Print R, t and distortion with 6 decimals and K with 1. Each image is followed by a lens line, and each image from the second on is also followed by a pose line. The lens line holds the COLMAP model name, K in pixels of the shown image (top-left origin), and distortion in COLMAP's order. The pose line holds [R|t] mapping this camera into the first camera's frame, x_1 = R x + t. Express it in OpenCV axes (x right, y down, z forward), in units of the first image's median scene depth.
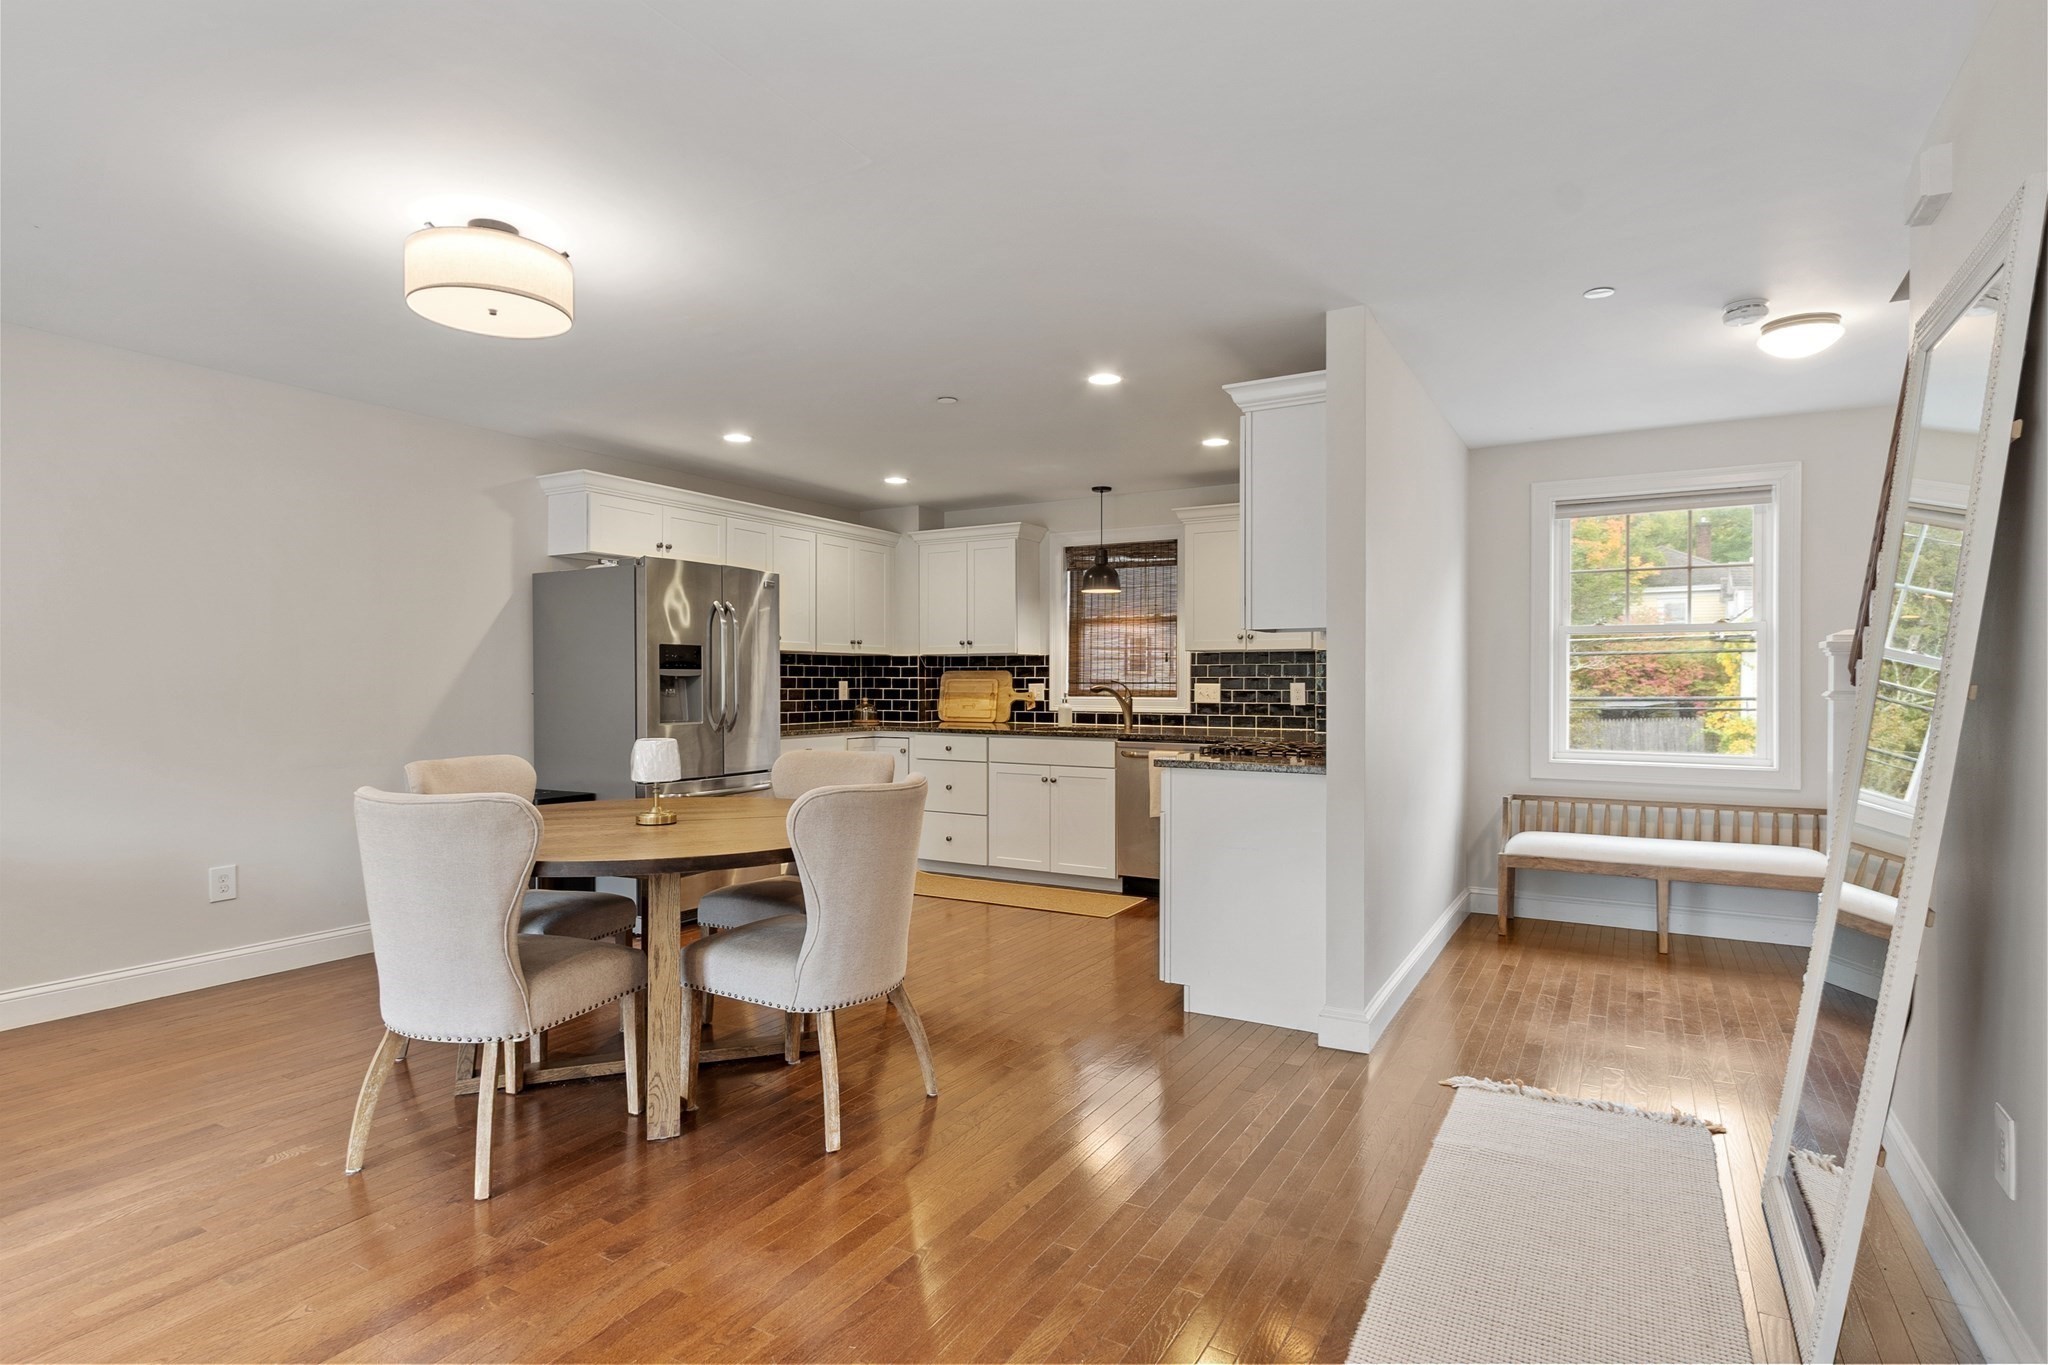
lens RADIAL K [[1052.4, 0, 1017.1], [0, 1052.4, 684.3], [0, 0, 1]] dist [-0.006070, -0.000158]
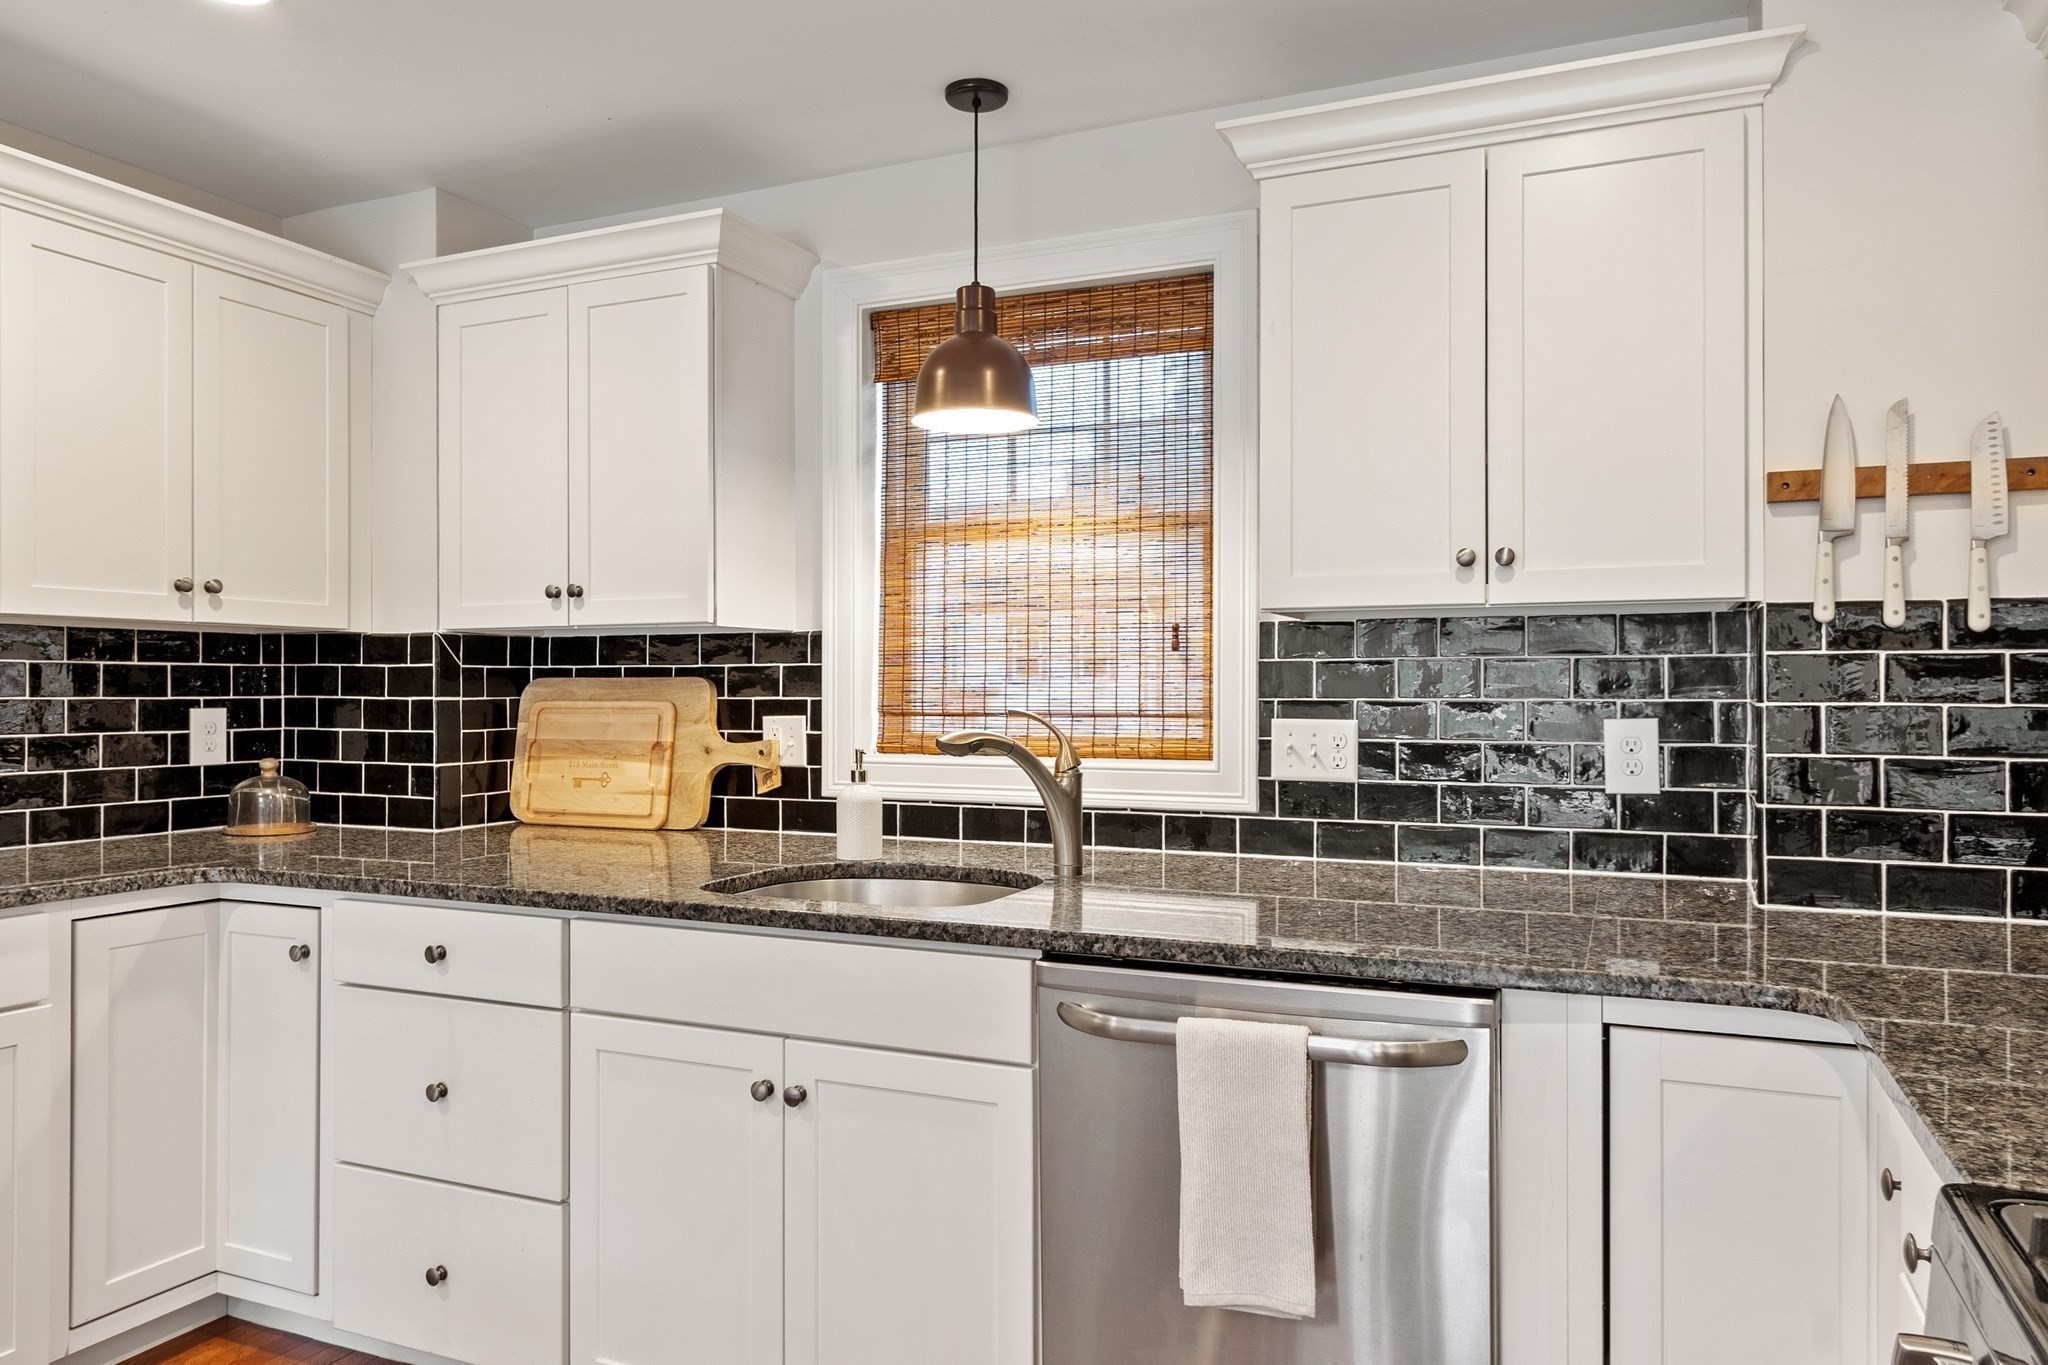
lens RADIAL K [[1402.4, 0, 1019.6], [0, 1402.4, 685.0], [0, 0, 1]] dist [-0.002087, -0.000106]
pose [[0.993741, 0.000050, 0.111710, 0.043375], [0.000880, 0.999965, -0.008273, -0.006736], [-0.111707, 0.008319, 0.993706, 0.546888]]
